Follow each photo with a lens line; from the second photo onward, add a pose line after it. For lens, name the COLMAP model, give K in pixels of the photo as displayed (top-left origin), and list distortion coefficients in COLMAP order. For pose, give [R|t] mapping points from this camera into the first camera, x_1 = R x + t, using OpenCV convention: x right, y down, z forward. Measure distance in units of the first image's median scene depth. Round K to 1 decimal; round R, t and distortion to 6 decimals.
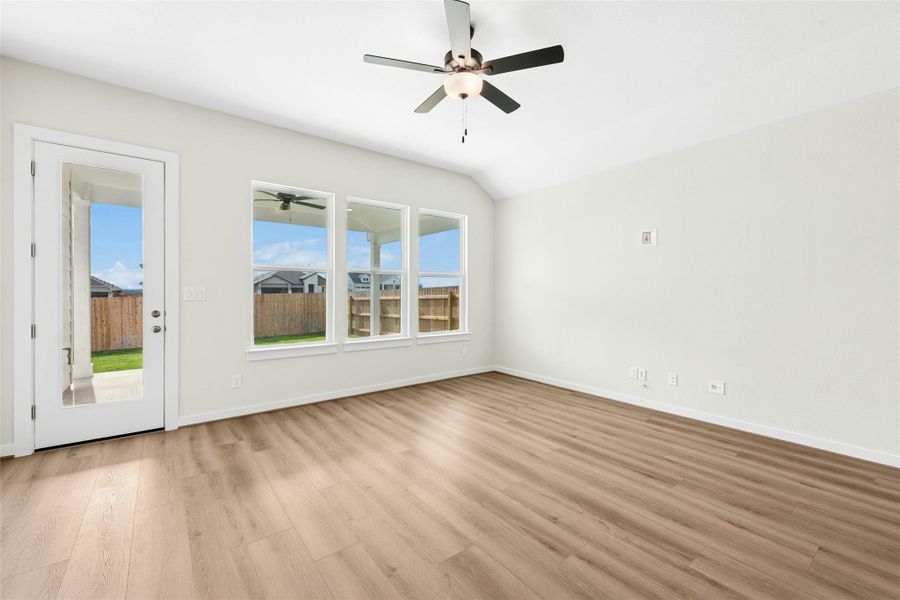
lens RADIAL K [[365.4, 0, 453.7], [0, 365.4, 293.2], [0, 0, 1]] dist [-0.000095, -0.000419]
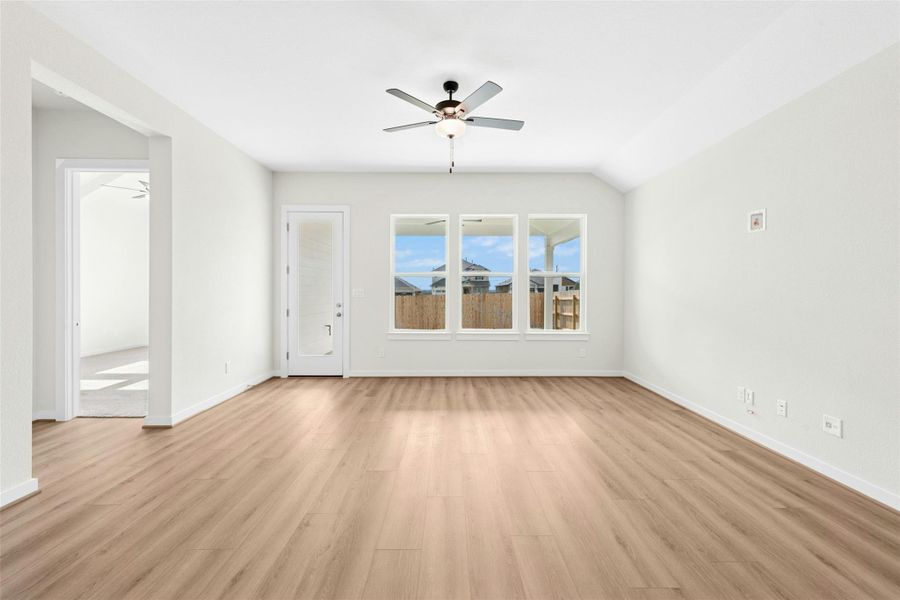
lens RADIAL K [[365.4, 0, 453.7], [0, 365.4, 293.2], [0, 0, 1]] dist [-0.000095, -0.000419]
pose [[0.800953, 0.000590, -0.598727, 0.511750], [-0.000533, 1.000000, 0.000272, 0.001066], [0.598727, 0.000101, 0.800953, -0.002882]]
